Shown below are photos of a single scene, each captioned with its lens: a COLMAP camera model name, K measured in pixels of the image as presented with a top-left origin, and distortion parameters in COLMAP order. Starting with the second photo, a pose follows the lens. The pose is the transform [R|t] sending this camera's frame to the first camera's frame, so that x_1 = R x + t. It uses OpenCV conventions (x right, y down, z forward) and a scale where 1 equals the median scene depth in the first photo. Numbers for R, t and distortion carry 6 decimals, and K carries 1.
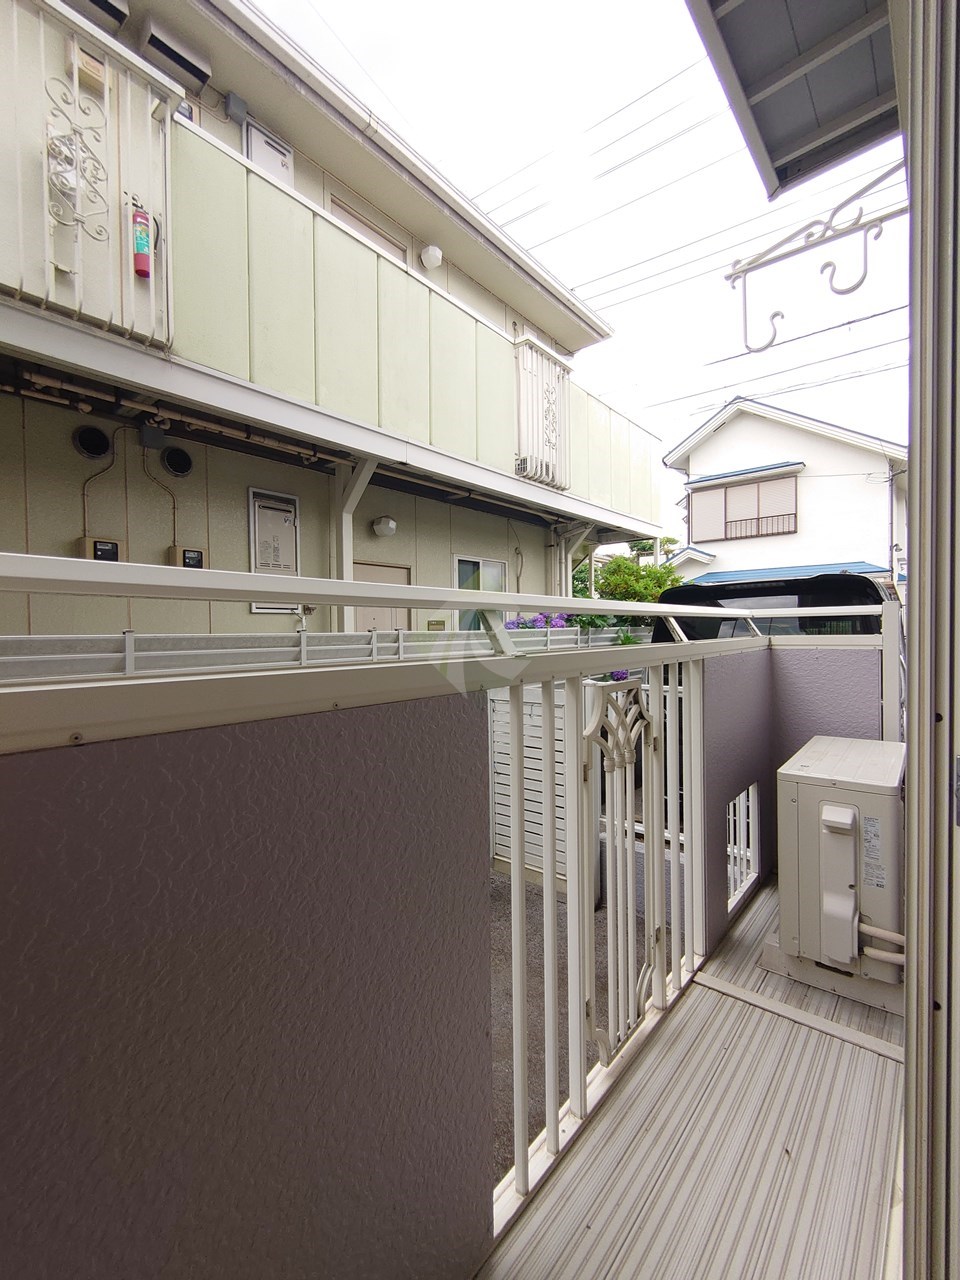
lens RADIAL K [[548.7, 0, 480.4], [0, 548.7, 639.0], [0, 0, 1]] dist [0.001361, -0.001549]
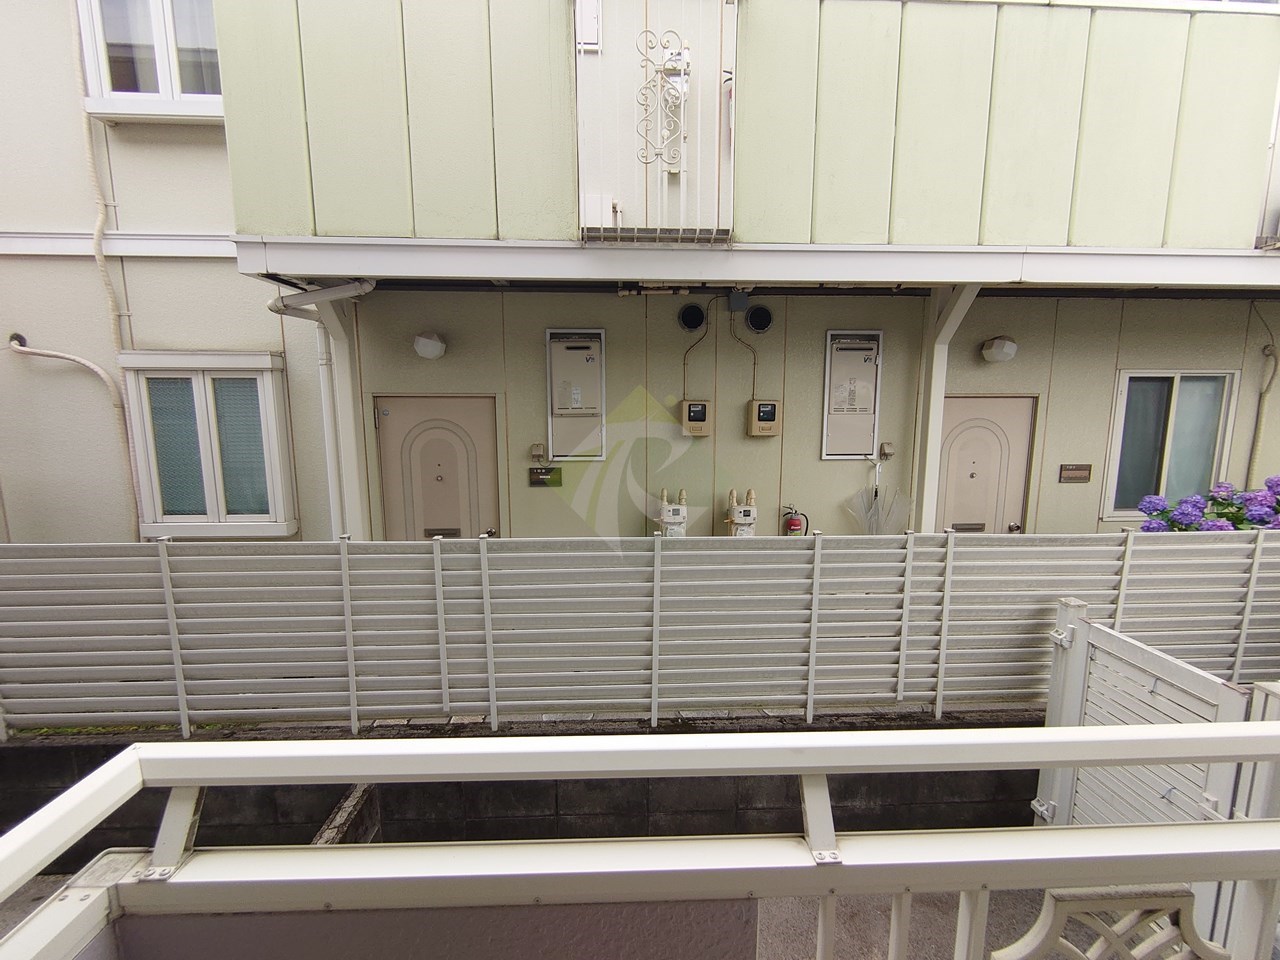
lens RADIAL K [[548.7, 0, 642.8], [0, 548.7, 478.8], [0, 0, 1]] dist [0.001361, -0.001549]
pose [[0.677106, 0.114004, -0.727001, 0.090410], [-0.022013, 0.990623, 0.134842, -0.137851], [0.735556, -0.075299, 0.673266, 0.085387]]
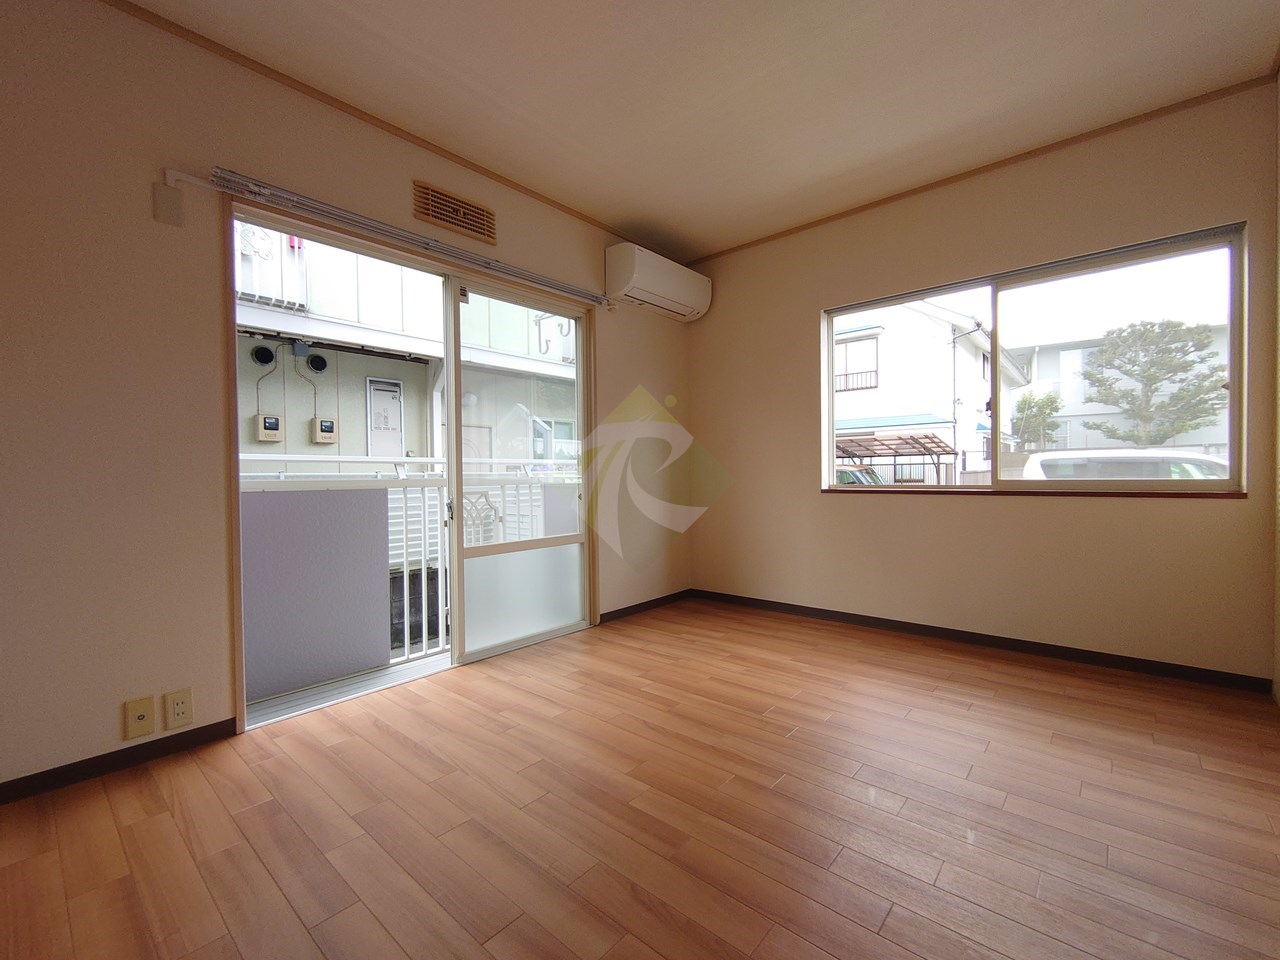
lens RADIAL K [[548.7, 0, 641.6], [0, 548.7, 481.5], [0, 0, 1]] dist [0.001361, -0.001549]
pose [[0.999966, -0.001221, -0.008215, 0.336628], [0.001182, 0.999988, -0.004822, 0.017405], [0.008220, 0.004812, 0.999955, -0.485495]]
